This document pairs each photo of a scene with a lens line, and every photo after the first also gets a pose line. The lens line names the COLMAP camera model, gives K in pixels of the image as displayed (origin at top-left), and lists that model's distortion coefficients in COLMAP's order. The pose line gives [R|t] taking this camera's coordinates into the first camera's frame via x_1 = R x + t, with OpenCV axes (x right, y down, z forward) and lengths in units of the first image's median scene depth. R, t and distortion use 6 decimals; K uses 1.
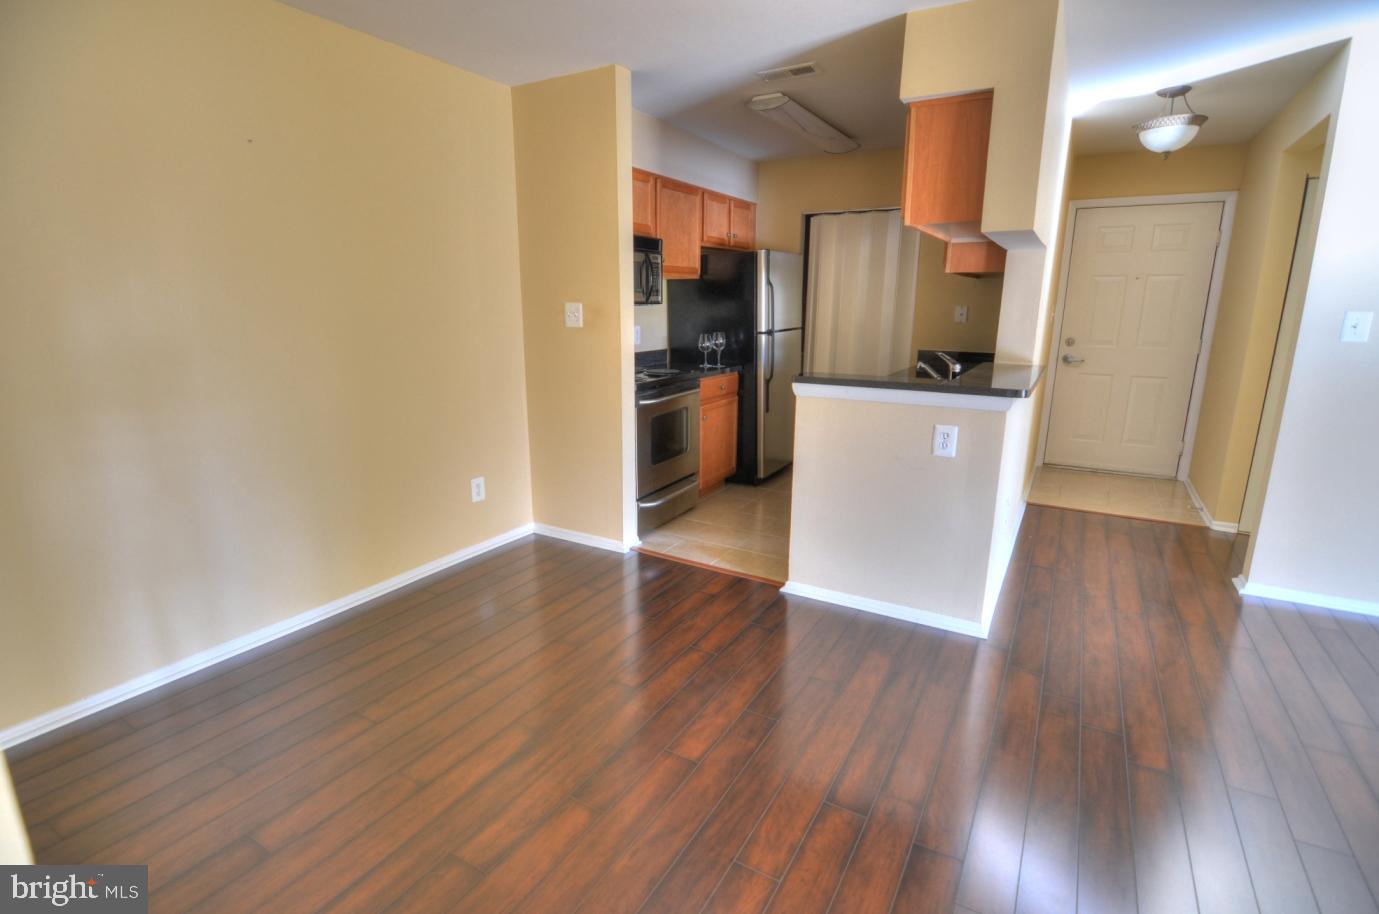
lens RADIAL K [[666.0, 0, 675.2], [0, 666.0, 462.5], [0, 0, 1]] dist [-0.004996, -0.009381]
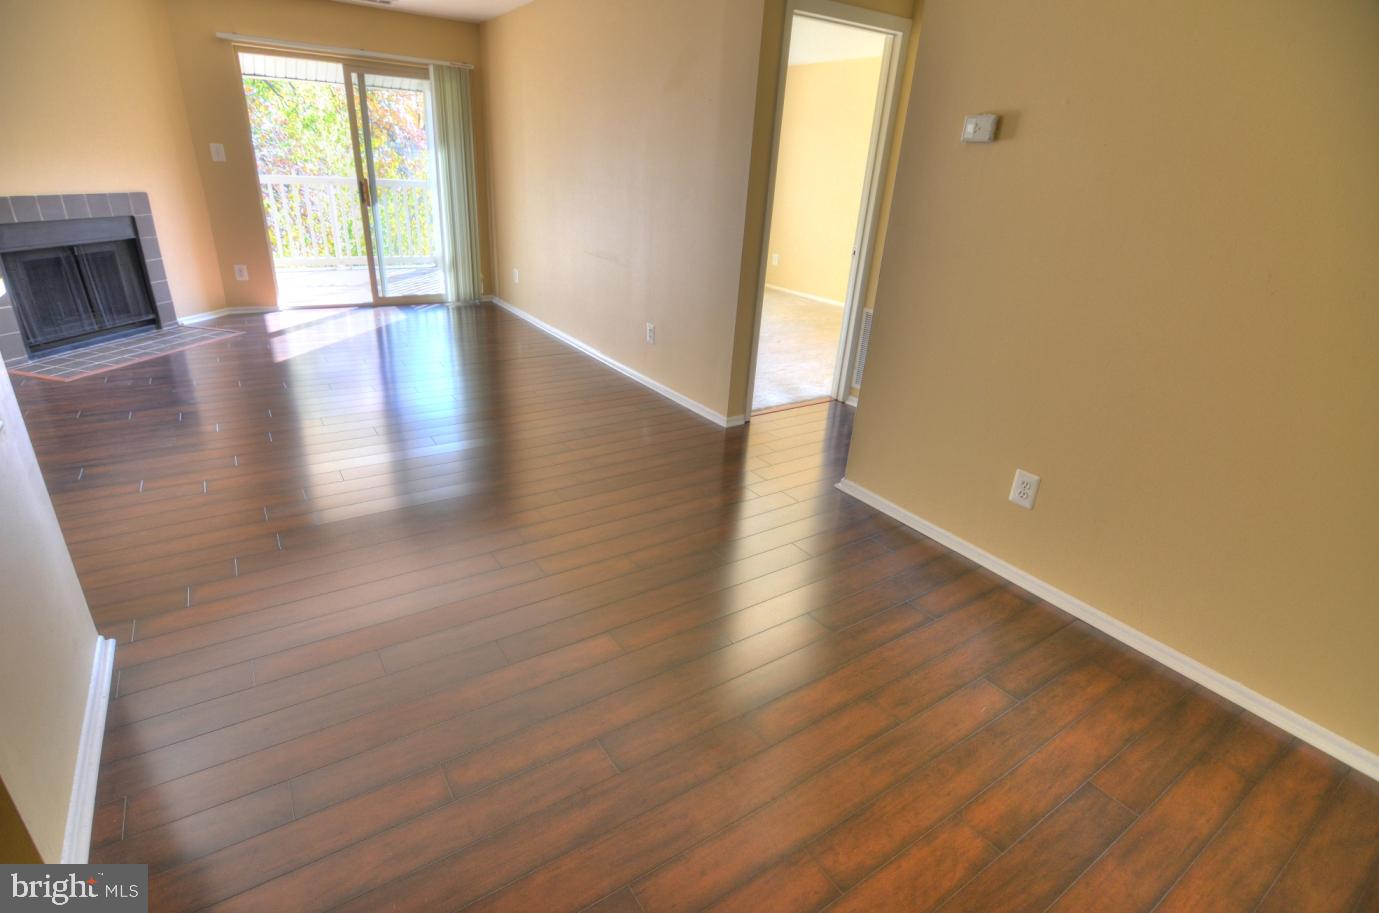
lens RADIAL K [[666.0, 0, 675.2], [0, 666.0, 462.0], [0, 0, 1]] dist [-0.004996, -0.009381]
pose [[-0.899646, -0.224551, 0.374452, -0.172914], [0.045511, 0.804715, 0.591914, -0.167165], [-0.434243, 0.549555, -0.713739, 0.687880]]
